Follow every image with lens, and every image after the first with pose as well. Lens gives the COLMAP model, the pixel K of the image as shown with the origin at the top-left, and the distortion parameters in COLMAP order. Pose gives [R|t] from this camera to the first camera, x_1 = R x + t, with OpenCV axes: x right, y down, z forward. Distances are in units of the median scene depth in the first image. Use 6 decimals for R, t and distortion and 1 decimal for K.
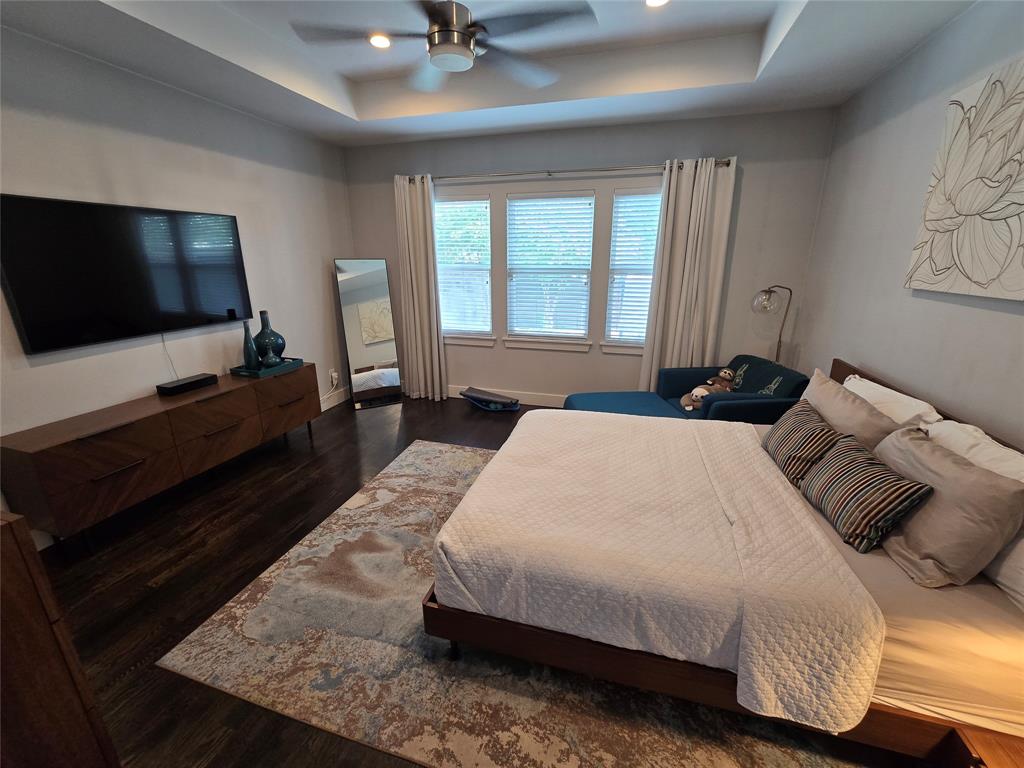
lens RADIAL K [[420.9, 0, 514.9], [0, 420.9, 384.3], [0, 0, 1]] dist [-0.001686, 0.000255]
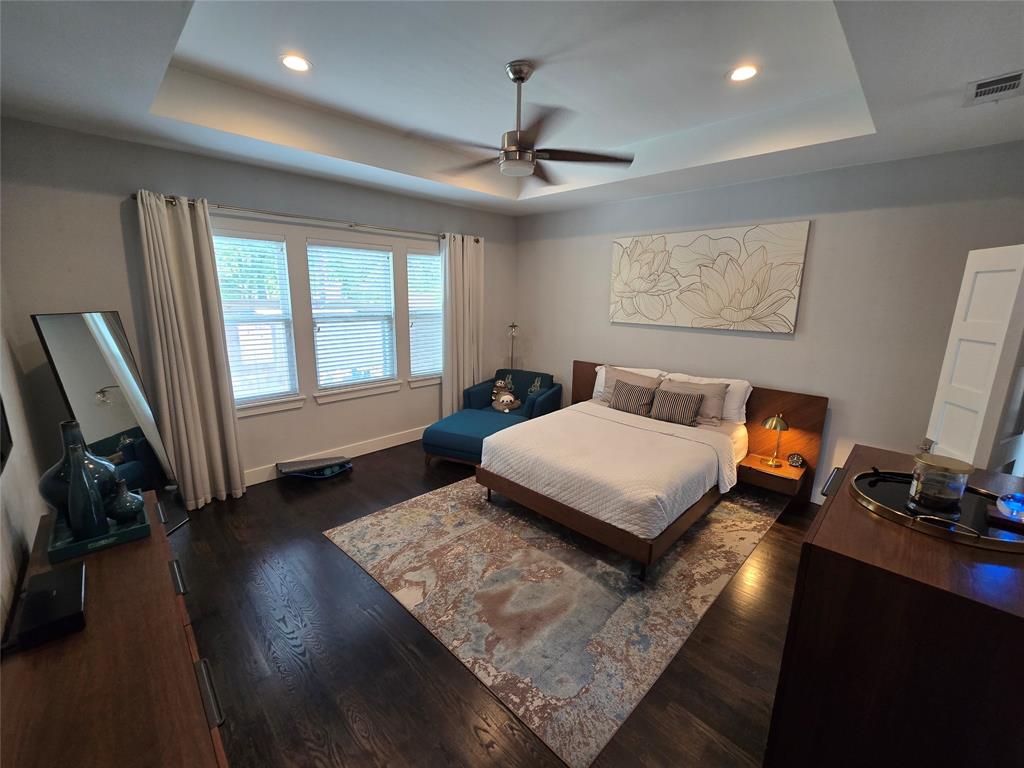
lens RADIAL K [[420.9, 0, 511.2], [0, 420.9, 384.0], [0, 0, 1]] dist [-0.001686, 0.000255]
pose [[0.471364, -0.180214, 0.863330, -0.791440], [0.239473, 0.968276, 0.071372, -0.128024], [-0.848804, 0.173102, 0.499567, 0.270780]]
